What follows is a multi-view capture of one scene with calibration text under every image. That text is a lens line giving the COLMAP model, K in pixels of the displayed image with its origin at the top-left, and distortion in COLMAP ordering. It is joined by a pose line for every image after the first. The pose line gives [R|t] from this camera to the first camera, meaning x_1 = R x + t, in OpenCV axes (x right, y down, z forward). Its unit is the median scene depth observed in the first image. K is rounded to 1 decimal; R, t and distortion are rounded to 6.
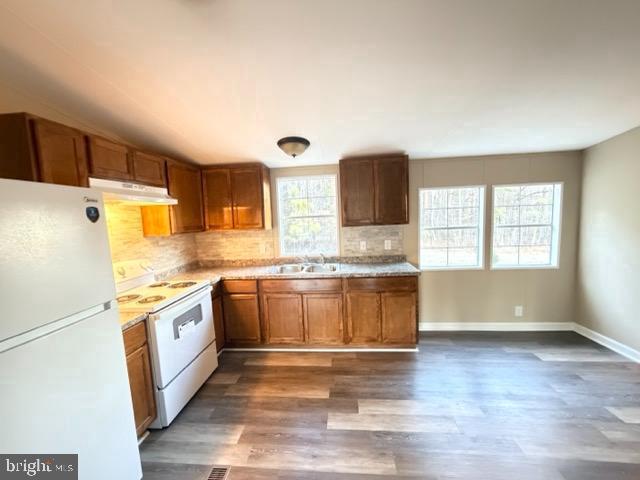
lens RADIAL K [[255.7, 0, 319.0], [0, 255.7, 240.5], [0, 0, 1]] dist [0.002248, -0.000029]
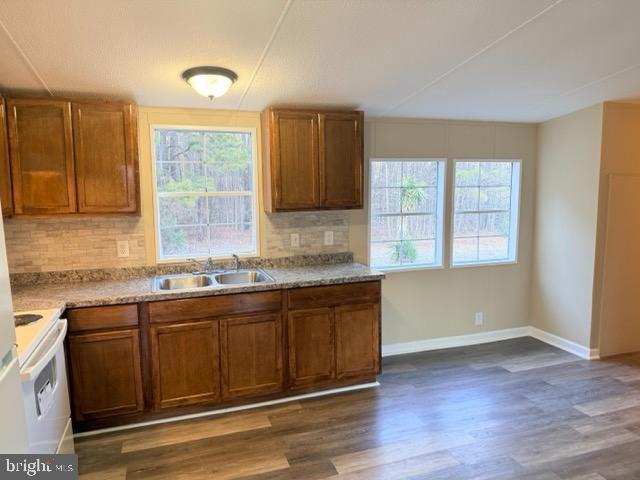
lens RADIAL K [[448.0, 0, 315.4], [0, 448.0, 234.9], [0, 0, 1]] dist [0.045425, -0.070224]
pose [[0.914151, -0.013862, 0.405138, -0.289500], [0.010059, 0.999883, 0.011515, -0.007185], [-0.405250, -0.006451, 0.914183, -0.087884]]
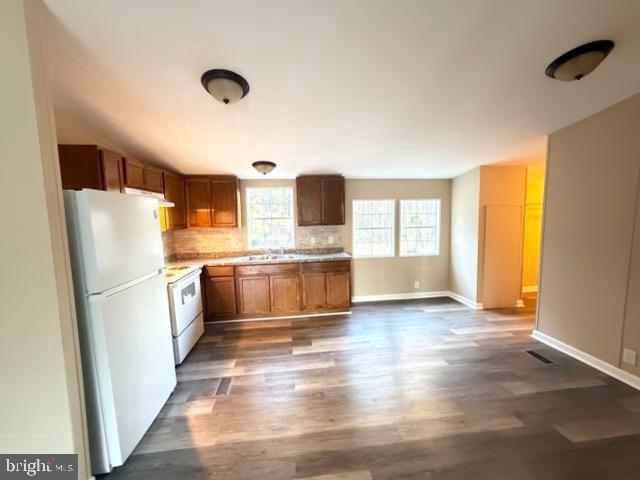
lens RADIAL K [[255.7, 0, 319.8], [0, 255.7, 240.9], [0, 0, 1]] dist [0.002248, -0.000029]
pose [[0.976749, 0.000391, 0.214386, -0.094197], [0.001388, 0.999966, -0.008151, 0.038185], [-0.214382, 0.008259, 0.976715, -0.373294]]
